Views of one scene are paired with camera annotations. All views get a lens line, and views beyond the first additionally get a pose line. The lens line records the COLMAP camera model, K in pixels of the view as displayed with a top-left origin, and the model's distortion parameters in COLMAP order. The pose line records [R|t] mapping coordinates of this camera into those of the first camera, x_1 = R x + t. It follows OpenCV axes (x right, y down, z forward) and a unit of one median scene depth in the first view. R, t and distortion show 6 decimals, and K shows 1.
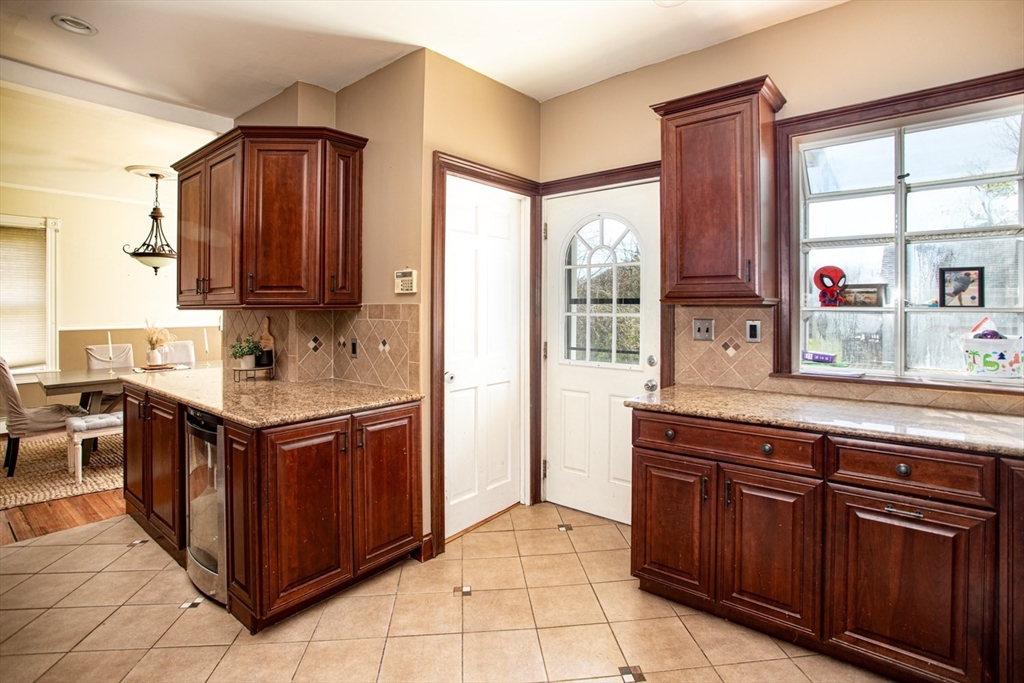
lens RADIAL K [[511.8, 0, 523.5], [0, 511.8, 306.4], [0, 0, 1]] dist [-0.025100, 0.003877]
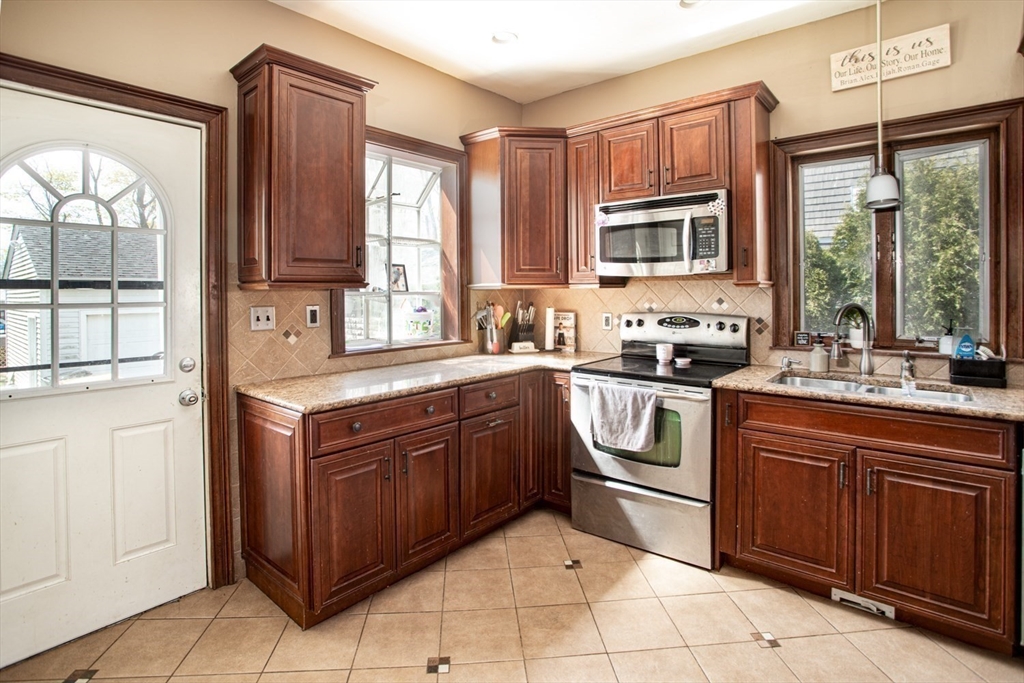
lens RADIAL K [[511.8, 0, 516.3], [0, 511.8, 290.4], [0, 0, 1]] dist [-0.025100, 0.003877]
pose [[0.038699, 0.002011, 0.999249, -0.569158], [0.005036, 0.999985, -0.002207, 0.002512], [-0.999238, 0.005118, 0.038688, 0.602148]]
